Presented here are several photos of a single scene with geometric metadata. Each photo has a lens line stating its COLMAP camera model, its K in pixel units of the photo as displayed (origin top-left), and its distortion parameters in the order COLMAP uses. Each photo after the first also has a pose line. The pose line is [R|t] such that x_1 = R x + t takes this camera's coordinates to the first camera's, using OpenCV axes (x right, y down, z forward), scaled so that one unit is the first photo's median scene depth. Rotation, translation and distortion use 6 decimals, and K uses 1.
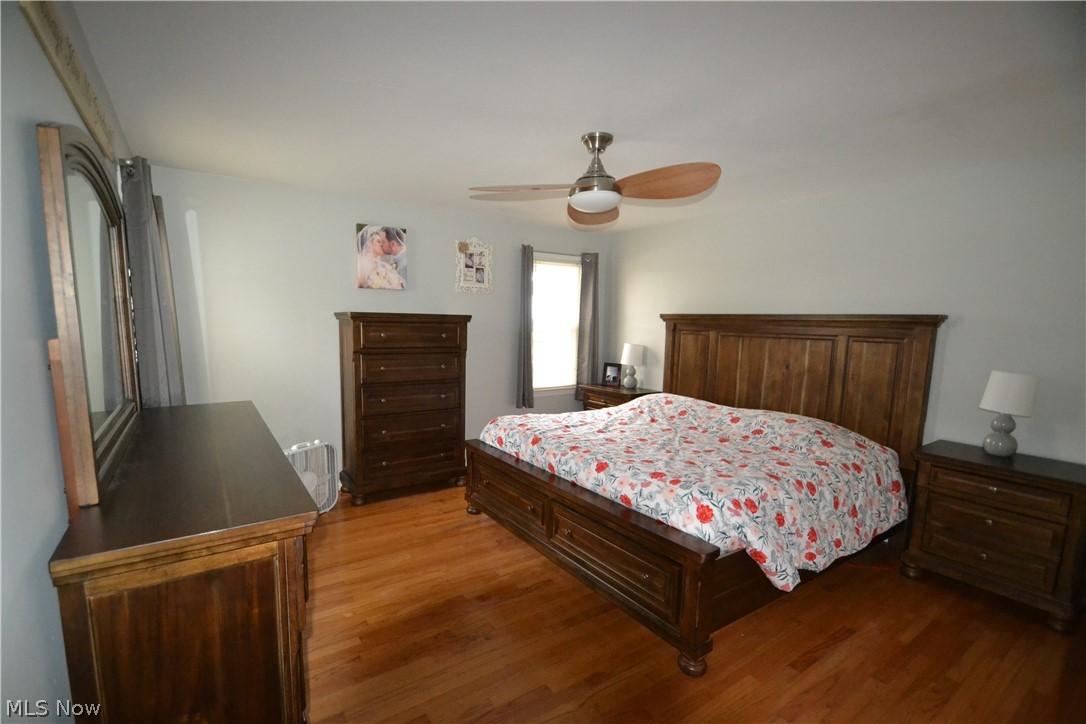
lens RADIAL K [[487.6, 0, 515.2], [0, 487.6, 381.4], [0, 0, 1]] dist [0.018394, -0.018113]
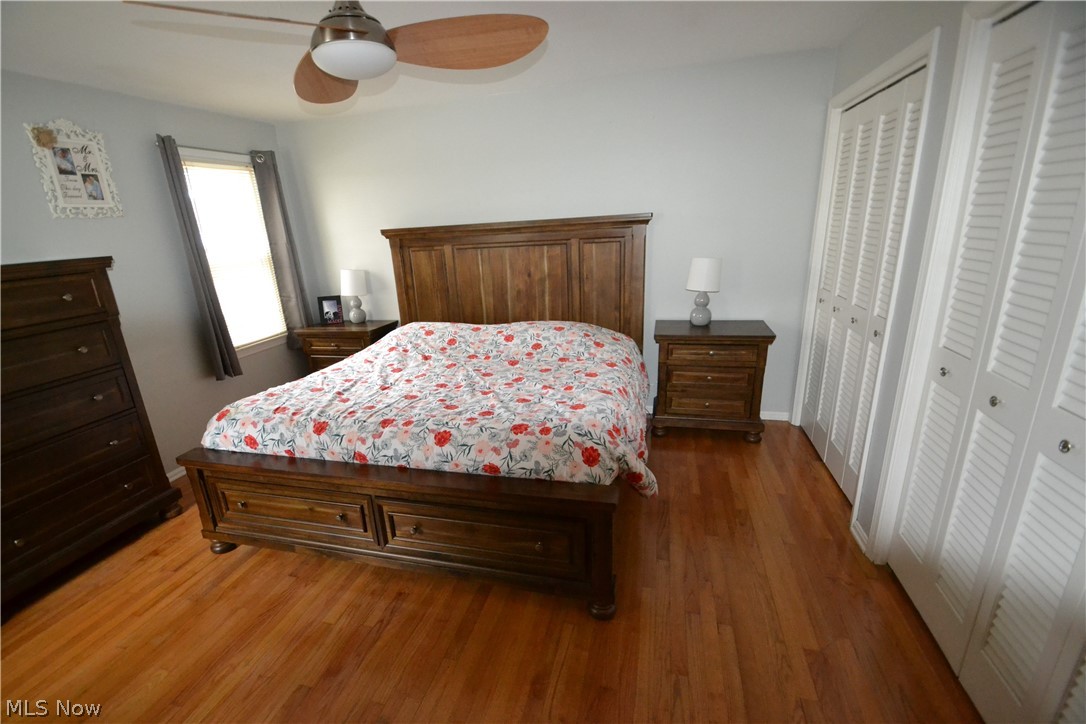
lens RADIAL K [[487.6, 0, 515.2], [0, 487.6, 381.4], [0, 0, 1]] dist [0.018394, -0.018113]
pose [[0.758312, -0.262406, 0.596747, -0.137720], [0.156239, 0.961884, 0.224428, -0.054101], [-0.632893, -0.076952, 0.770406, 0.252690]]
